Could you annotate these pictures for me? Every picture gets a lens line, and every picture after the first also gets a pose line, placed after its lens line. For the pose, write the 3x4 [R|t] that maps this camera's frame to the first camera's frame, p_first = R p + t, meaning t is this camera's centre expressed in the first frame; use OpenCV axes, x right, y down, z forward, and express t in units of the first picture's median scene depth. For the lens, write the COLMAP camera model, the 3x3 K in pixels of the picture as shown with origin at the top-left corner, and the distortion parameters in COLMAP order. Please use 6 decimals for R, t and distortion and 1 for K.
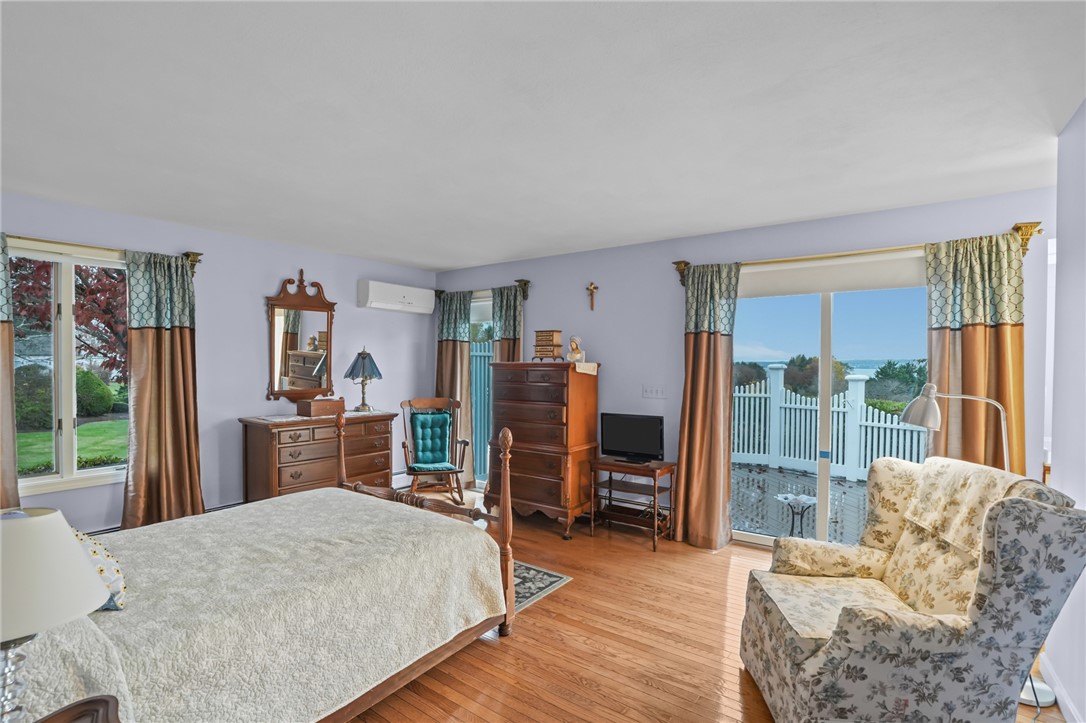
lens RADIAL K [[499.3, 0, 539.6], [0, 499.3, 366.2], [0, 0, 1]] dist [-0.076366, 0.027657]
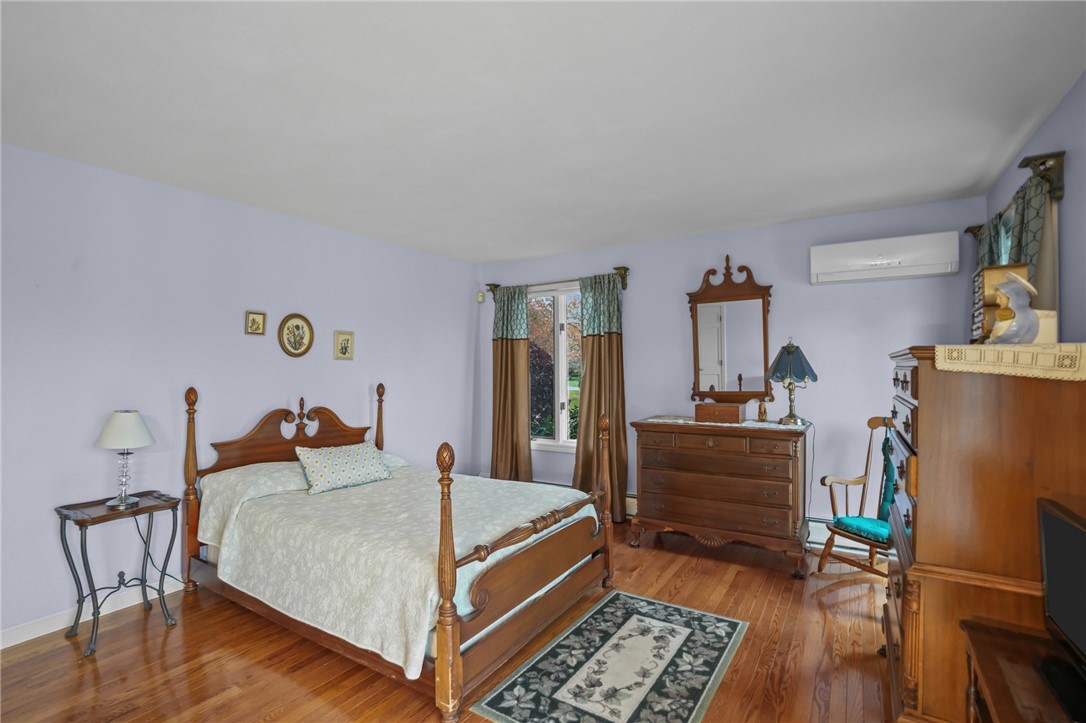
lens RADIAL K [[505.0, 0, 543.0], [0, 505.0, 361.5], [0, 0, 1]] dist [-0.059591, 0.000453]
pose [[0.077375, -0.015531, -0.996881, 0.409801], [0.000394, 0.999879, -0.015547, 0.008471], [0.997002, 0.000811, 0.077372, 0.643047]]
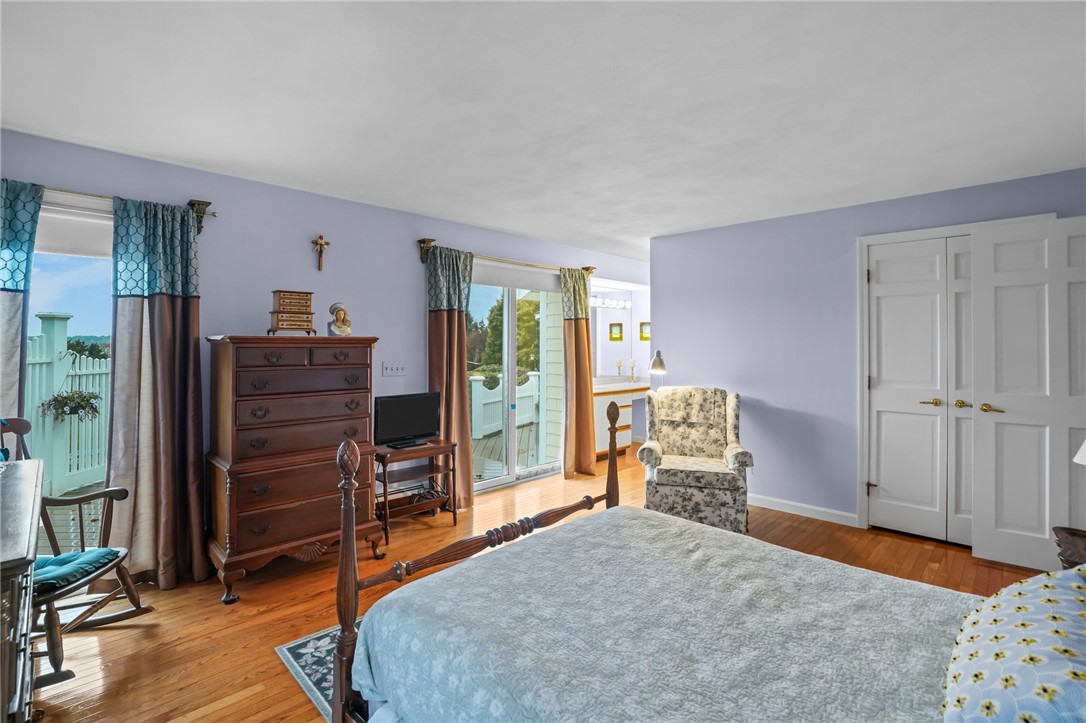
lens RADIAL K [[499.3, 0, 543.1], [0, 499.3, 318.0], [0, 0, 1]] dist [-0.012722, 0.000070]
pose [[0.162784, 0.037352, 0.985954, -0.687978], [-0.003259, 0.999298, -0.037320, -0.010137], [-0.986656, 0.002862, 0.162791, 0.588307]]
